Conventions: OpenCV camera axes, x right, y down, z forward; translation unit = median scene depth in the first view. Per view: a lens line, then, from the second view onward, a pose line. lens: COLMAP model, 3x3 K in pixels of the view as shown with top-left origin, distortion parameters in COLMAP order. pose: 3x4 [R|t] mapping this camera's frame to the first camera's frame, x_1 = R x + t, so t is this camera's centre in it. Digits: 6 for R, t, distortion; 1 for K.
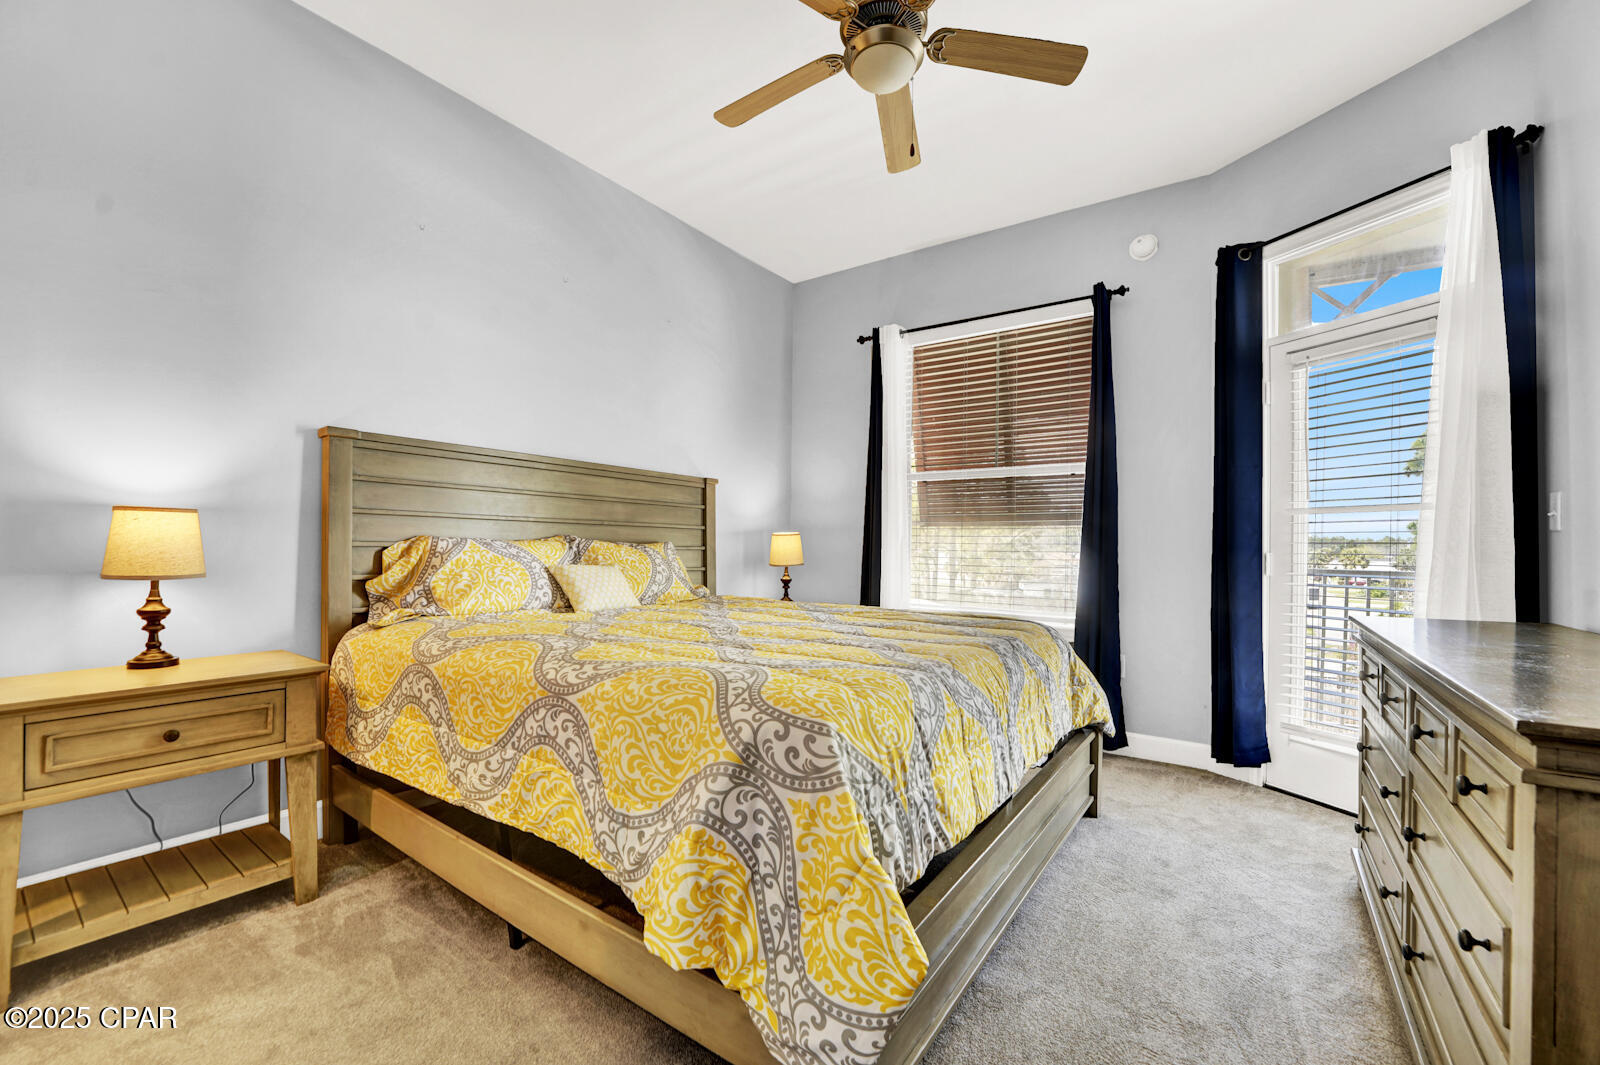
lens RADIAL K [[644.4, 0, 798.1], [0, 644.4, 535.4], [0, 0, 1]] dist [-0.027288, 0.000238]
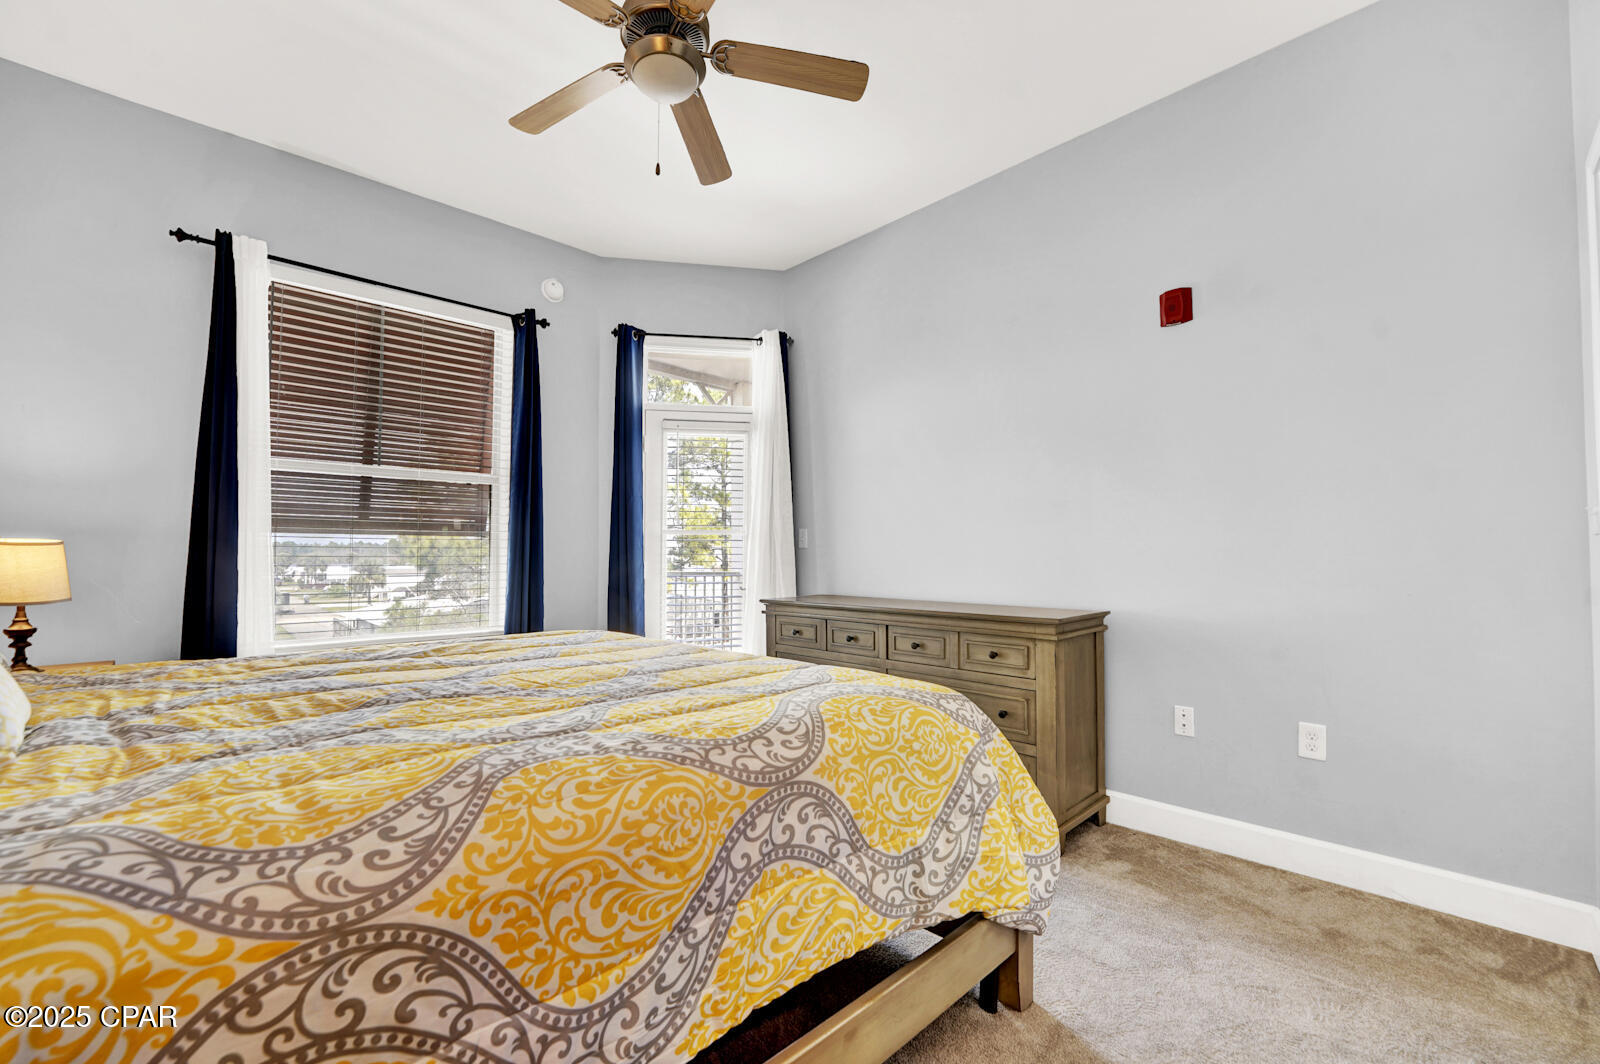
lens RADIAL K [[644.4, 0, 791.6], [0, 644.4, 529.0], [0, 0, 1]] dist [-0.027288, 0.000238]
pose [[0.204444, 0.028768, 0.978456, -0.378361], [-0.010478, 0.999575, -0.027199, -0.005814], [-0.978822, -0.004692, 0.204658, 0.293689]]
